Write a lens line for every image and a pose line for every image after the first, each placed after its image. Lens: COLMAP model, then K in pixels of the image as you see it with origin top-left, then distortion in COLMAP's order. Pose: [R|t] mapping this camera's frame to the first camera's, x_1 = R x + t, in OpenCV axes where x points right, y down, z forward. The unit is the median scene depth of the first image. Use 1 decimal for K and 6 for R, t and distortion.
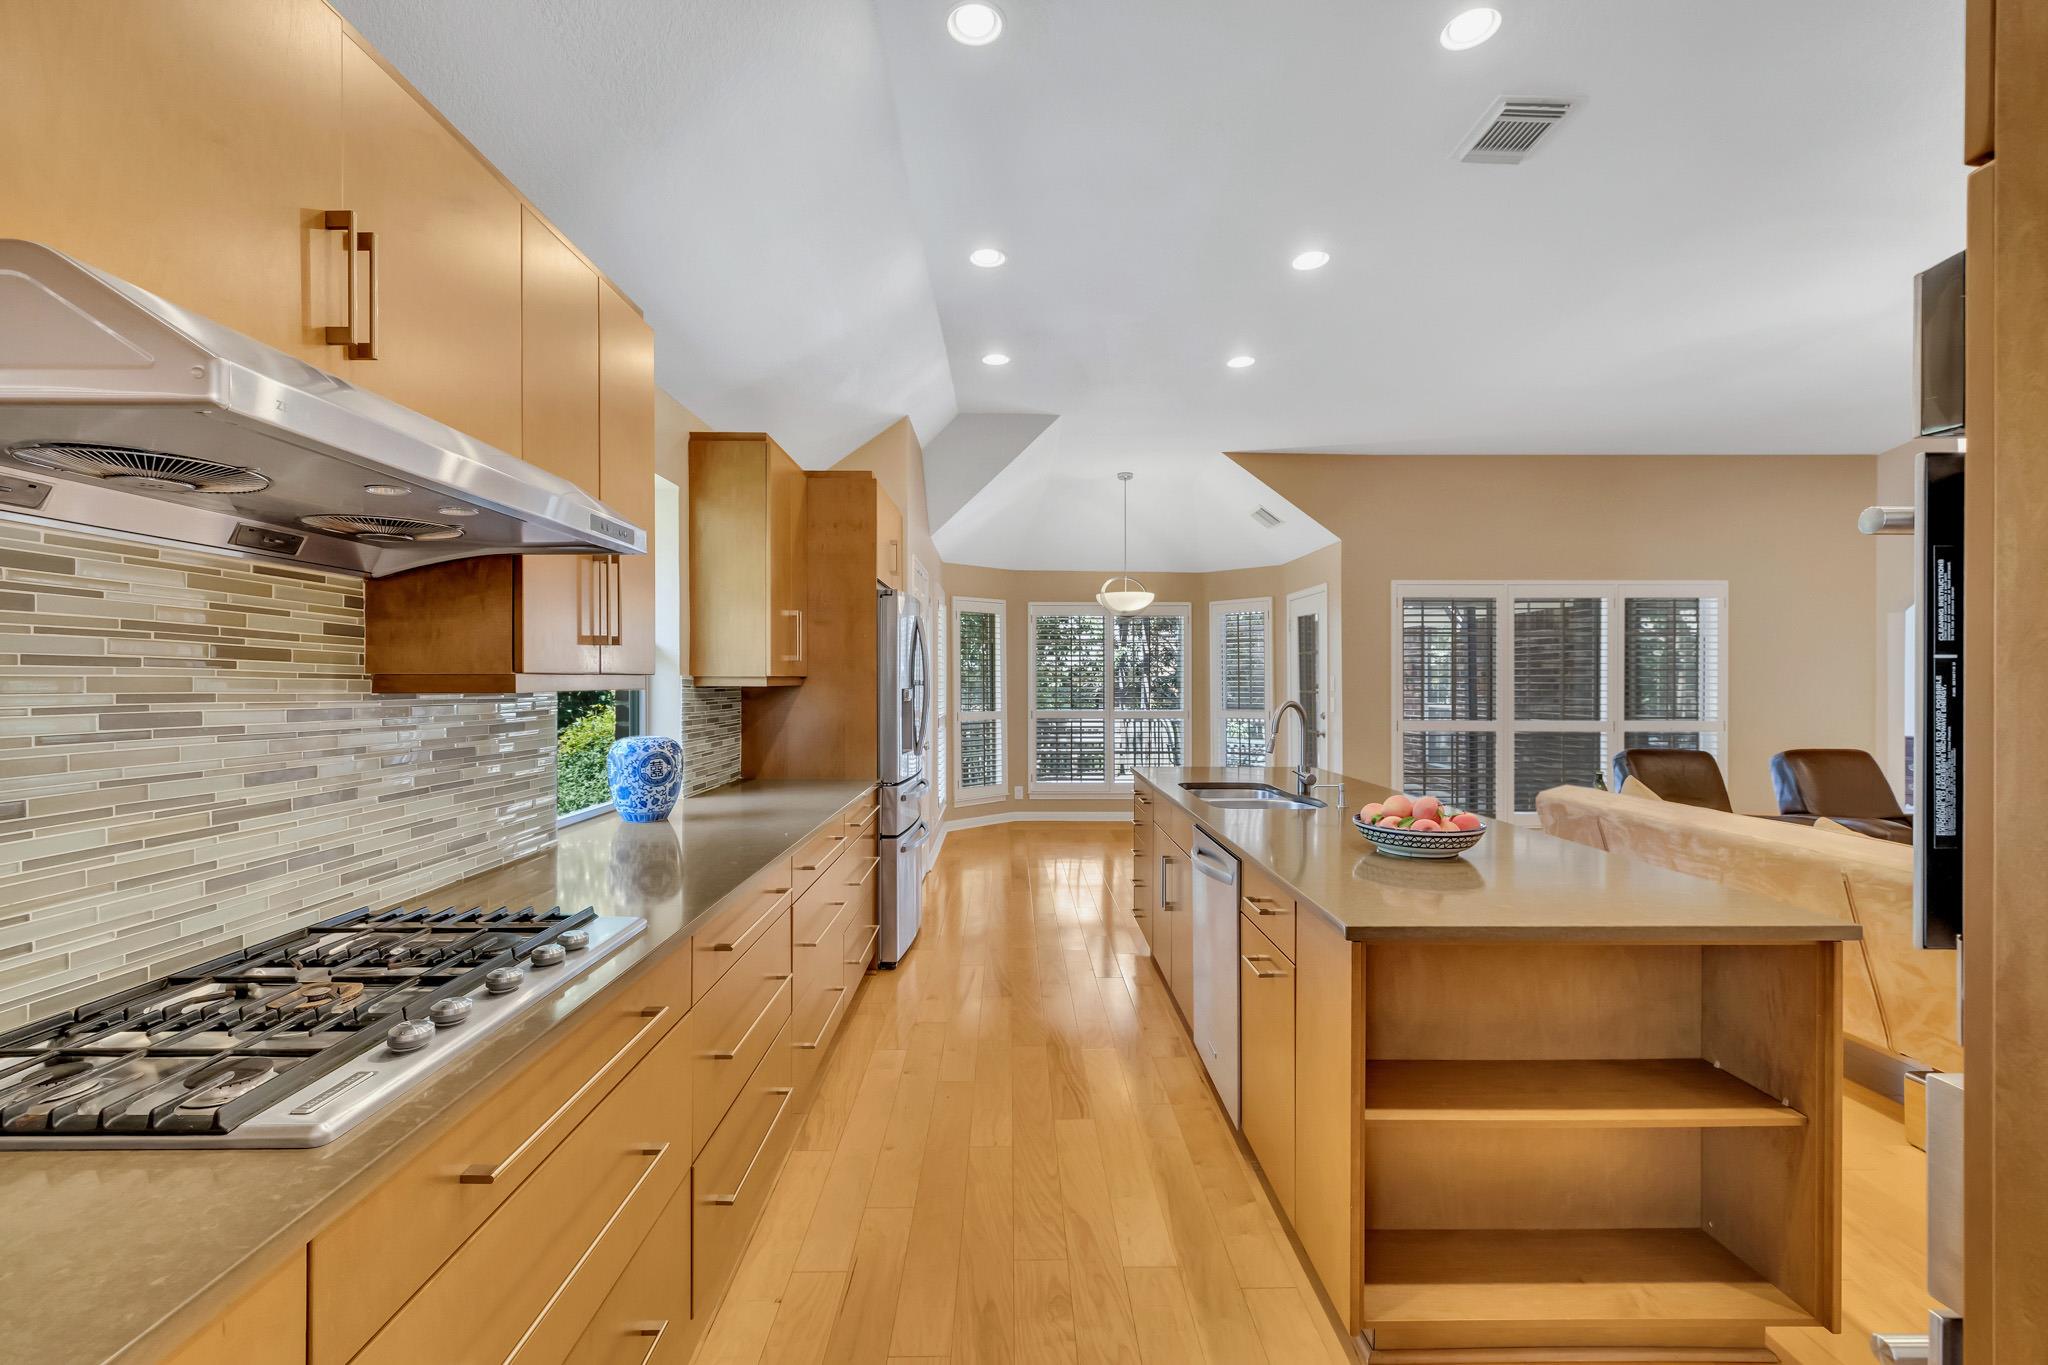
lens RADIAL K [[866.1, 0, 1029.8], [0, 866.1, 681.4], [0, 0, 1]] dist [0.001572, 0.000587]
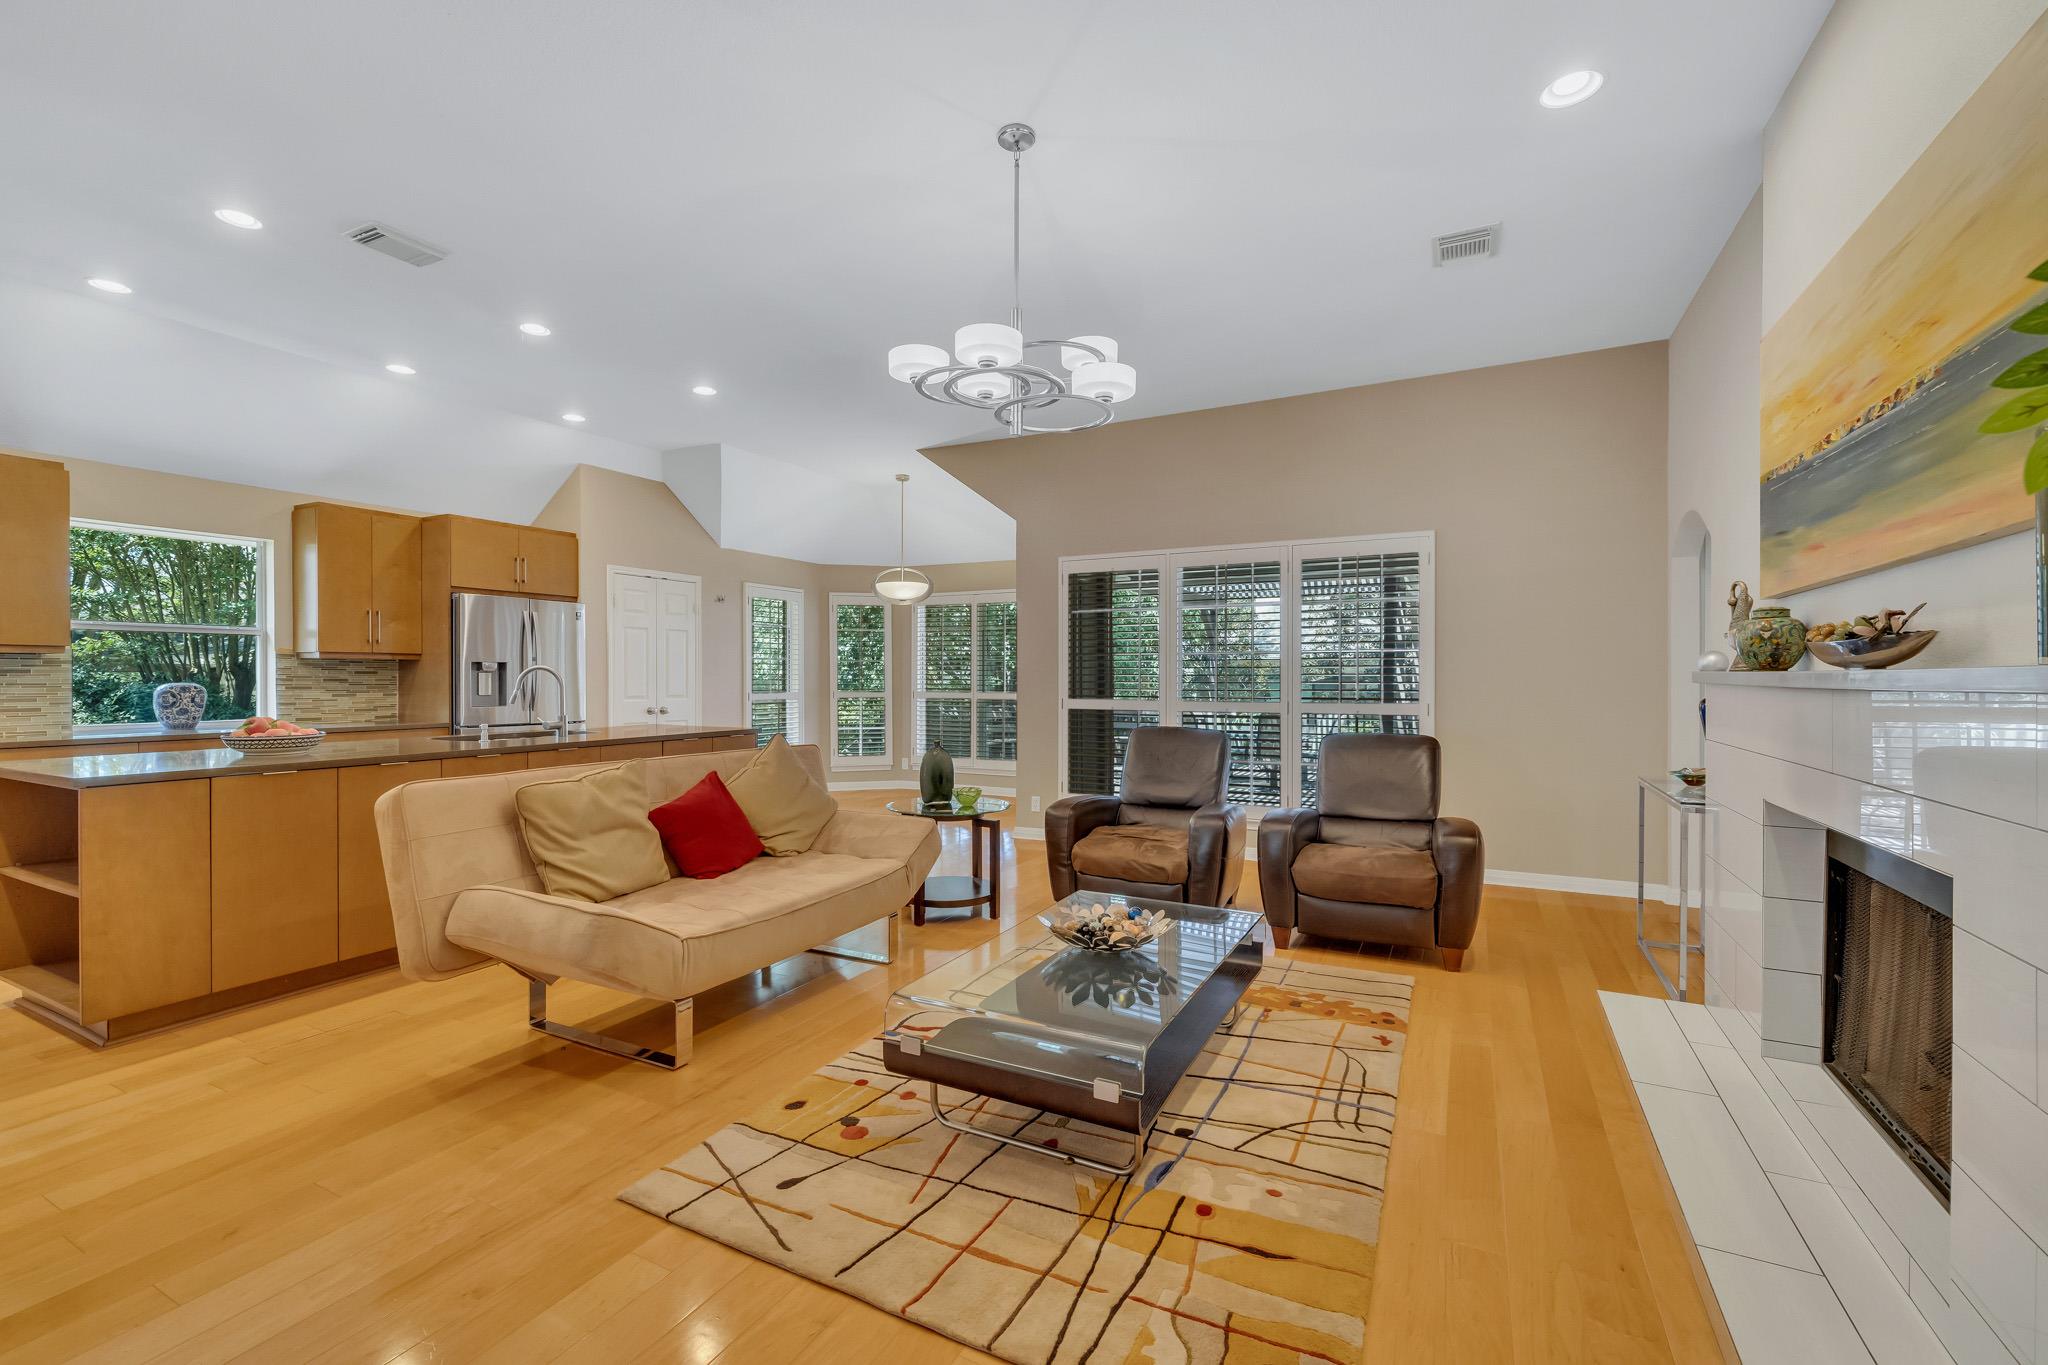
lens RADIAL K [[866.1, 0, 1019.9], [0, 866.1, 682.9], [0, 0, 1]] dist [0.001572, 0.000587]
pose [[0.874584, 0.009536, -0.484780, 1.645188], [-0.006513, 0.999947, 0.007920, 0.031338], [0.484830, -0.003769, 0.874600, 0.220139]]
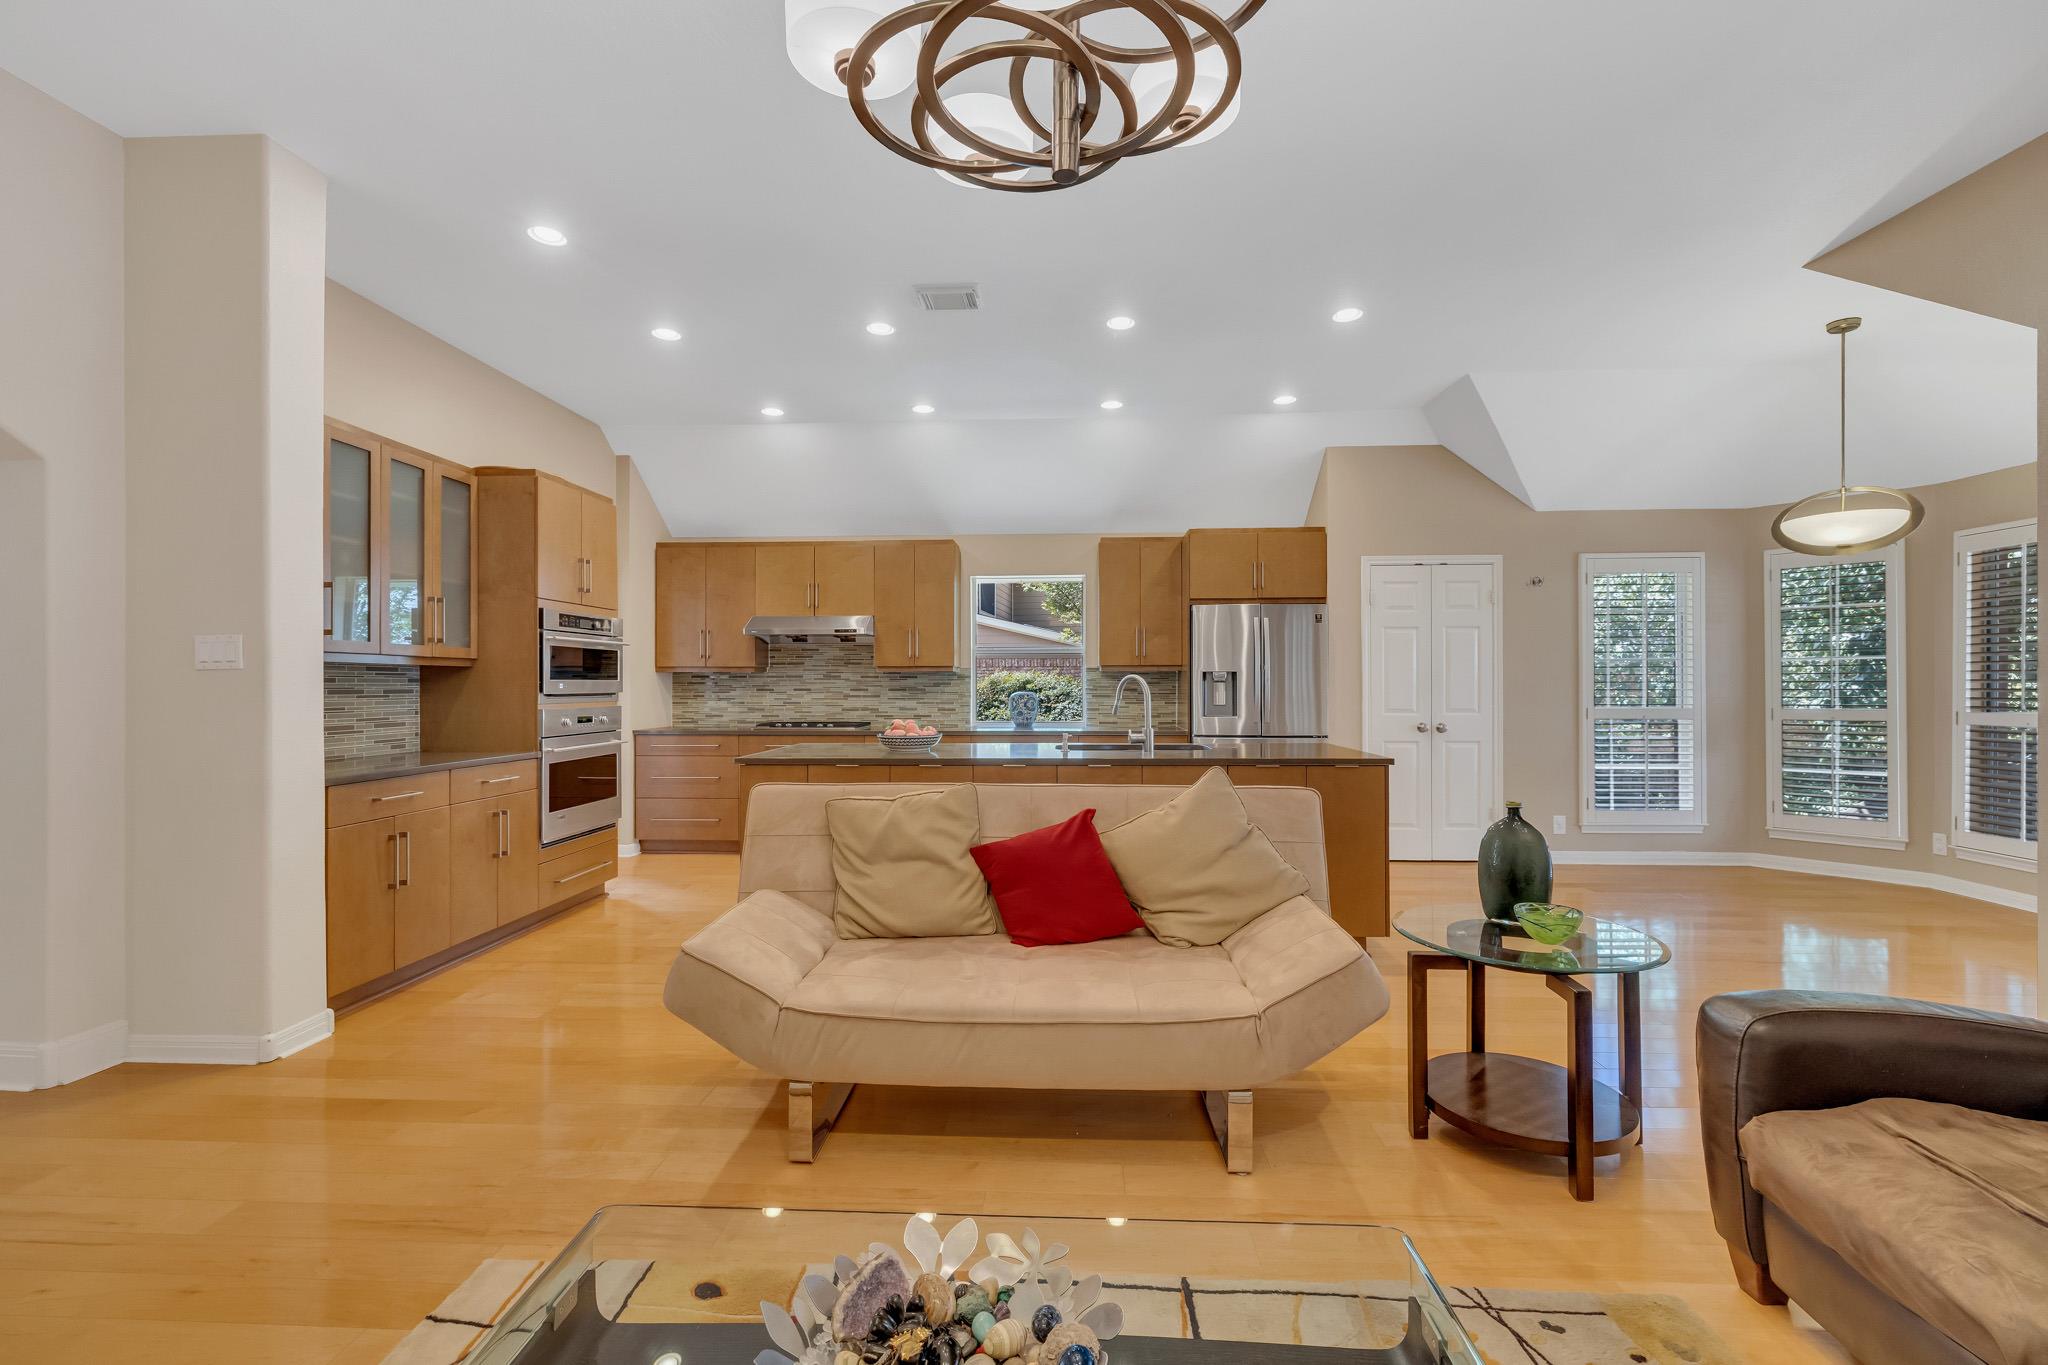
lens RADIAL K [[866.1, 0, 1024.9], [0, 866.1, 687.4], [0, 0, 1]] dist [0.001572, 0.000587]
pose [[-0.077644, 0.005921, -0.996964, 1.622239], [0.000894, 0.999982, 0.005869, 0.031182], [0.996981, -0.000436, -0.077648, 0.991865]]
